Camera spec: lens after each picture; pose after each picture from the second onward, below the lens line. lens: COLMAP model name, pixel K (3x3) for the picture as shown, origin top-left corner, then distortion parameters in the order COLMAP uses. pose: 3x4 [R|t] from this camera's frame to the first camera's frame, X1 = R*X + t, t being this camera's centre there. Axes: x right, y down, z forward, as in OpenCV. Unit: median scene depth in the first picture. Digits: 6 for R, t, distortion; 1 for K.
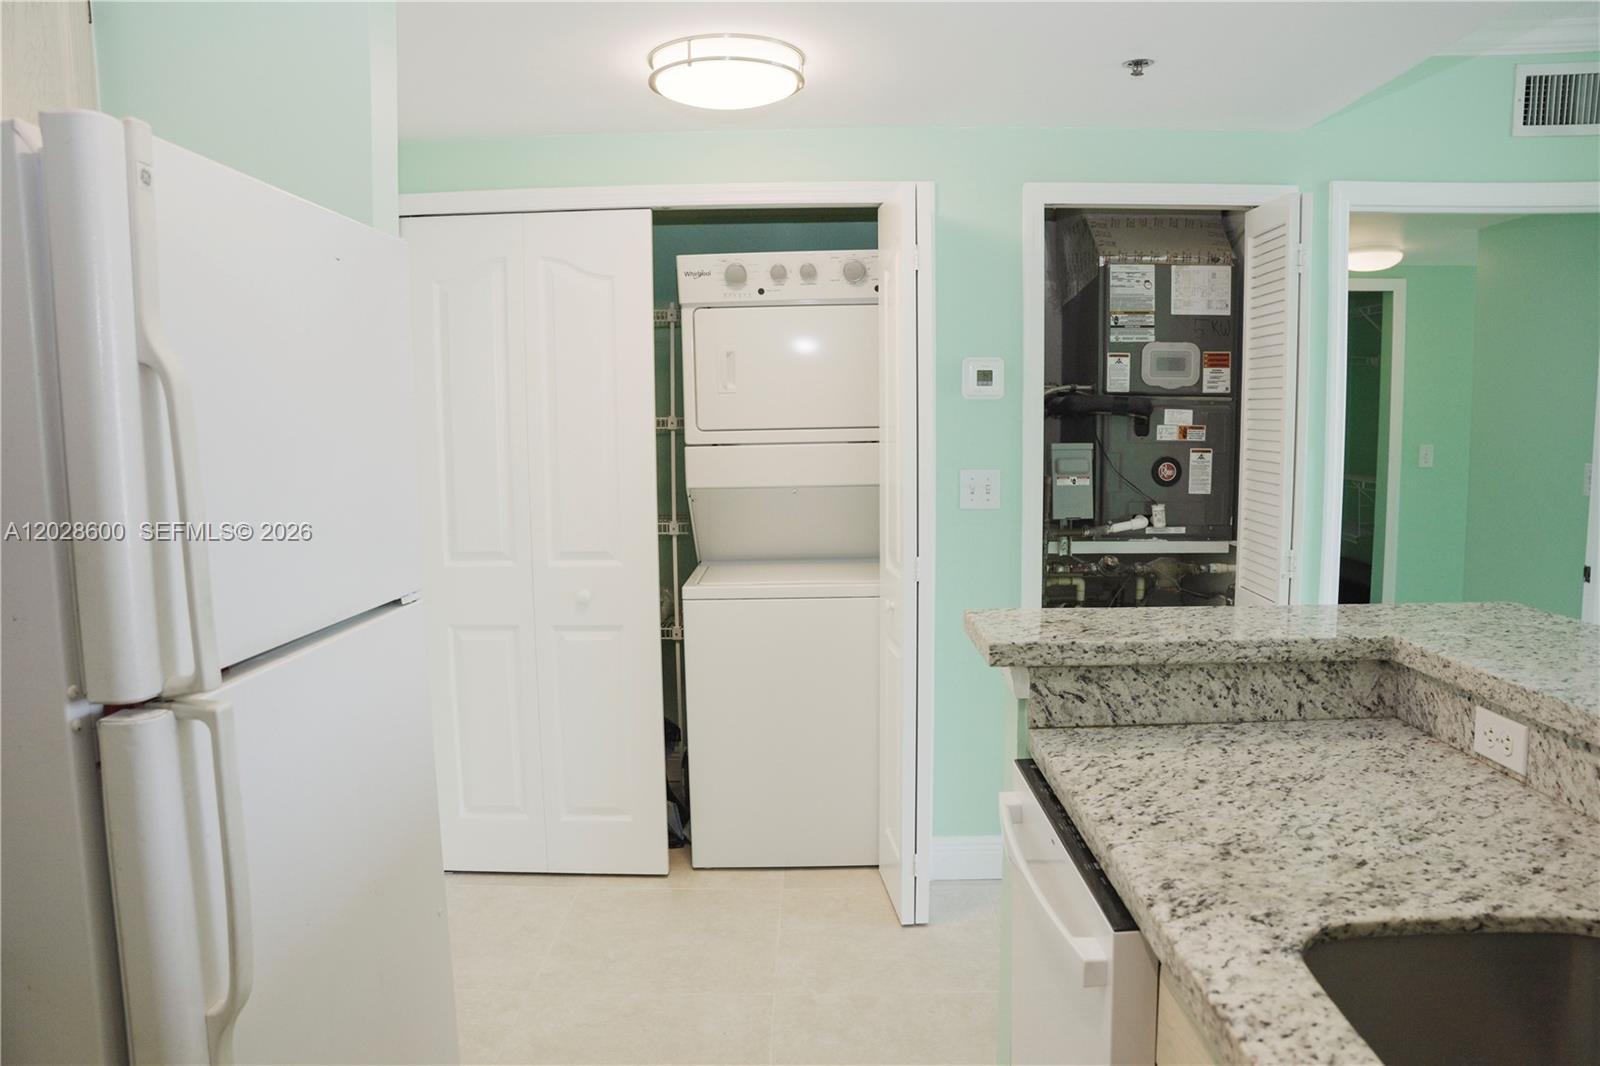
lens RADIAL K [[1093.9, 0, 794.6], [0, 1093.9, 539.1], [0, 0, 1]] dist [-0.178007, 0.127592]
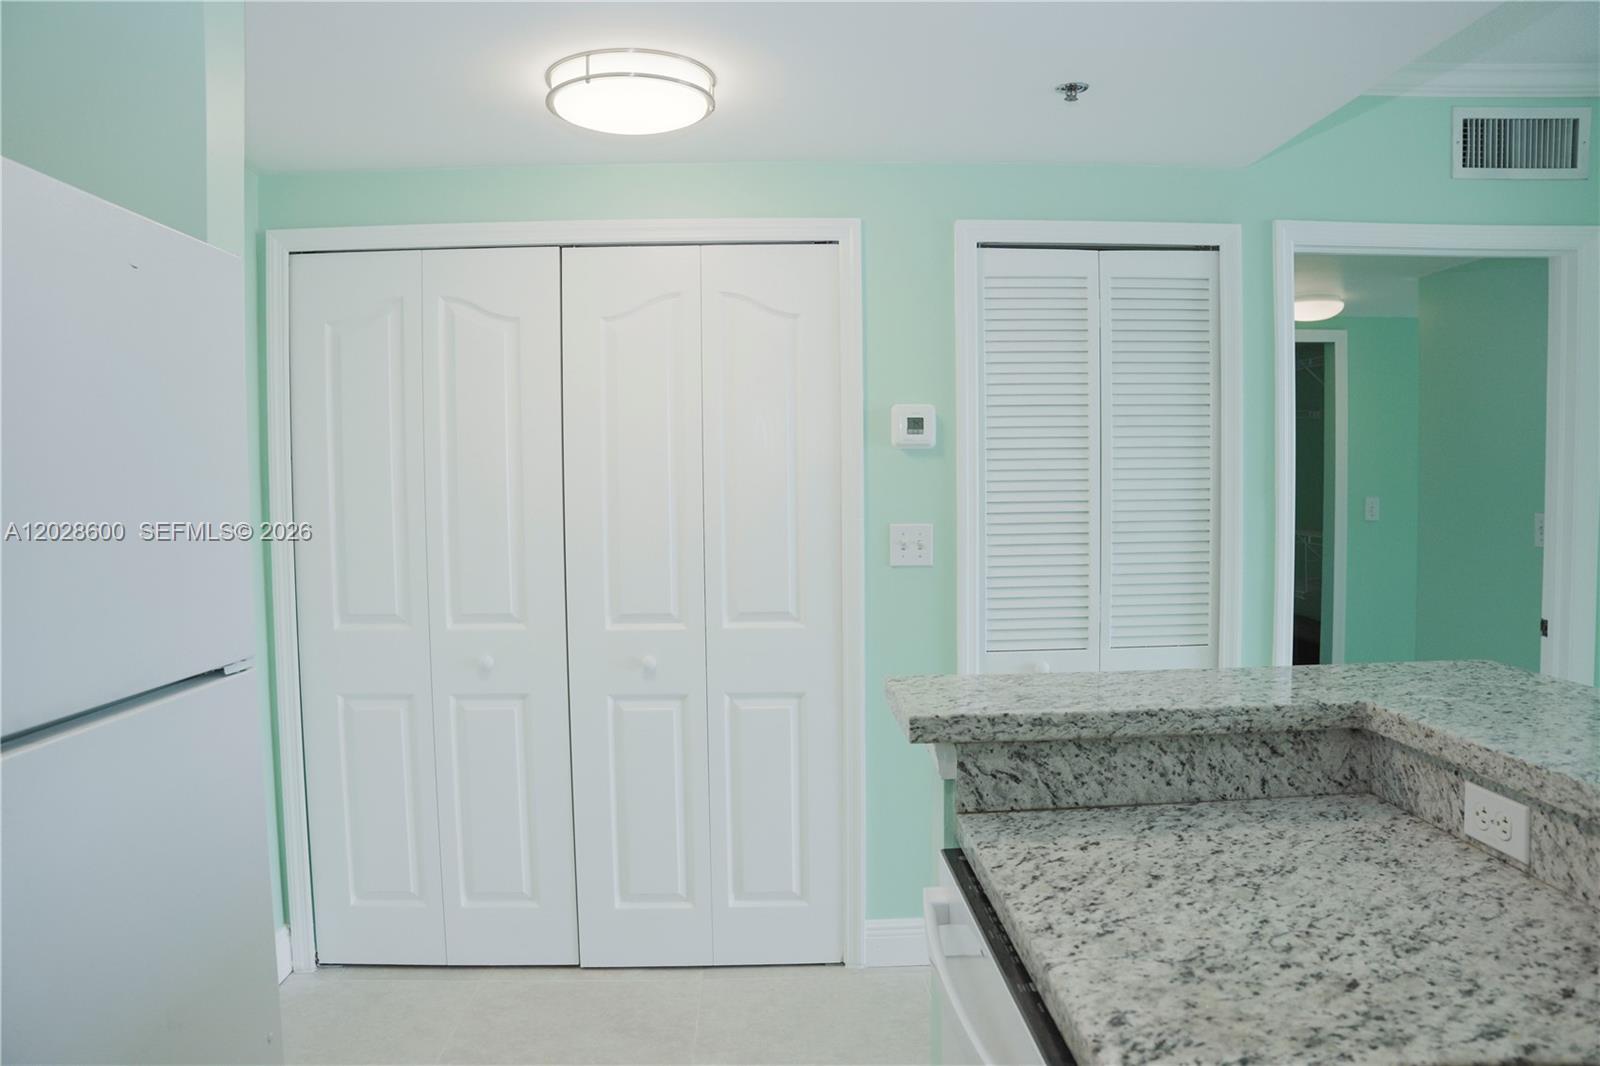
lens RADIAL K [[1093.9, 0, 794.6], [0, 1093.9, 539.1], [0, 0, 1]] dist [-0.178007, 0.127592]
pose [[0.998840, -0.003173, 0.048057, 0.045321], [0.005871, 0.998408, -0.056099, 0.002211], [-0.047803, 0.056317, 0.997268, 0.126242]]
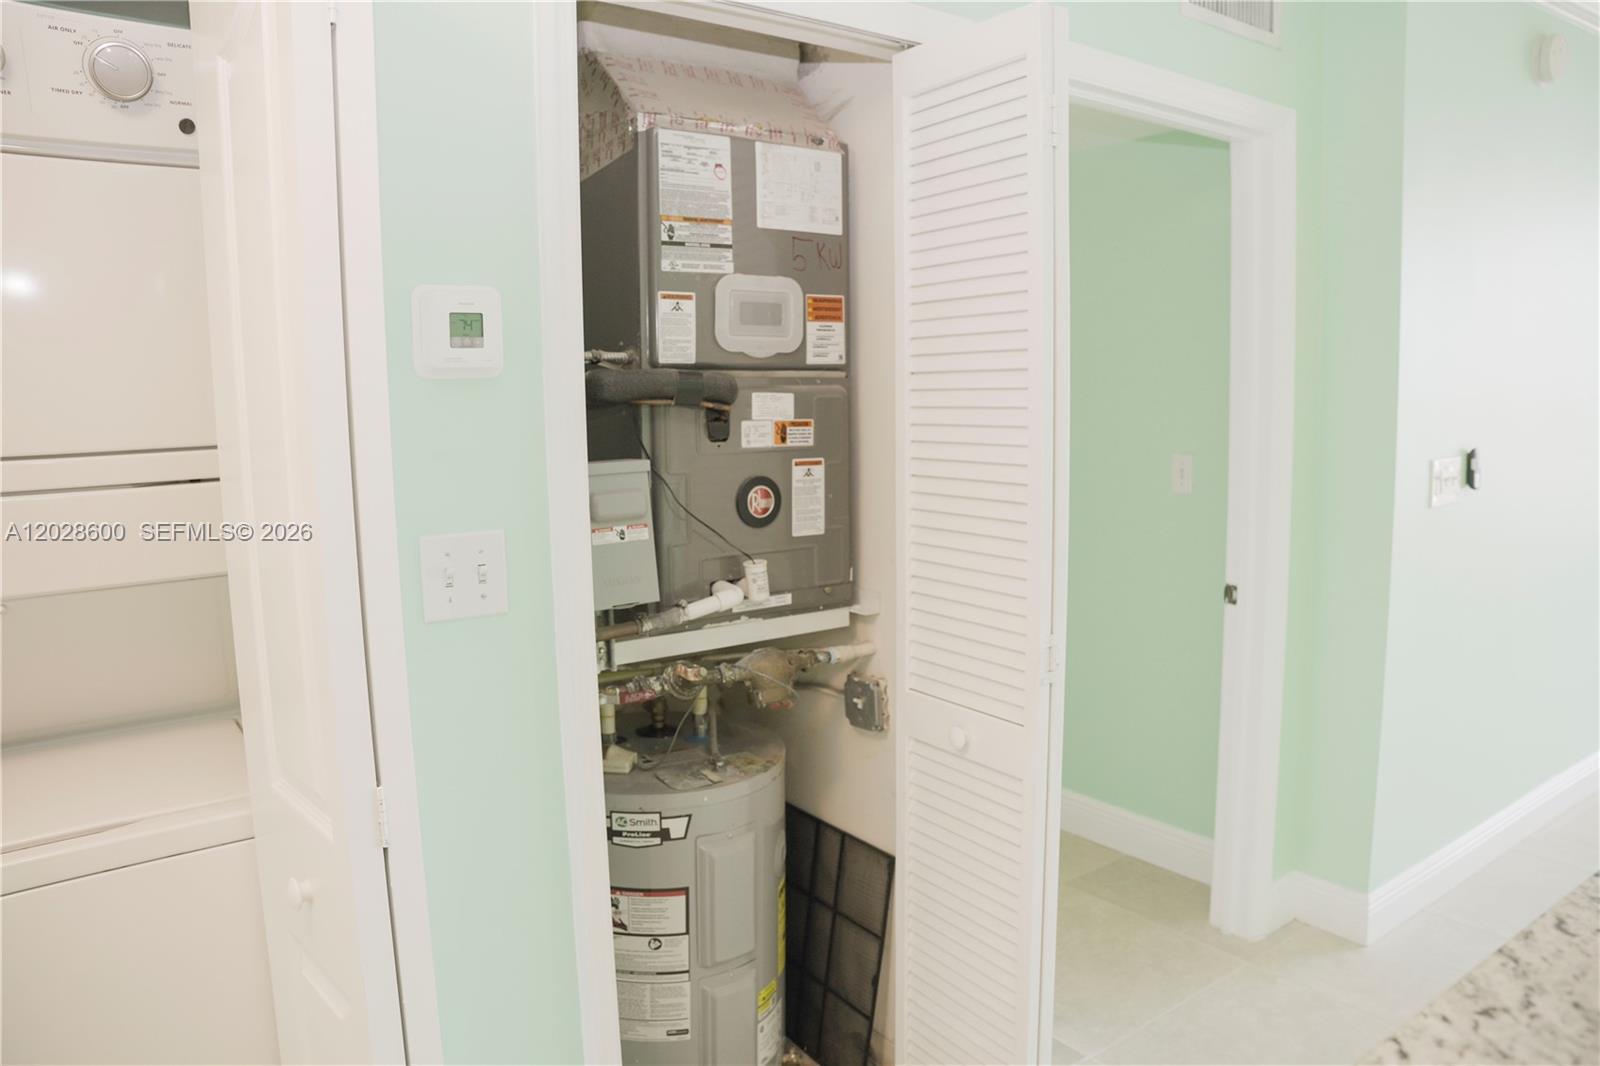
lens RADIAL K [[1093.9, 0, 794.6], [0, 1093.9, 539.1], [0, 0, 1]] dist [-0.178007, 0.127592]
pose [[0.802393, -0.082610, 0.591051, 0.027073], [0.077672, 0.996405, 0.033820, -0.118889], [-0.591720, 0.018771, 0.805925, 1.001890]]
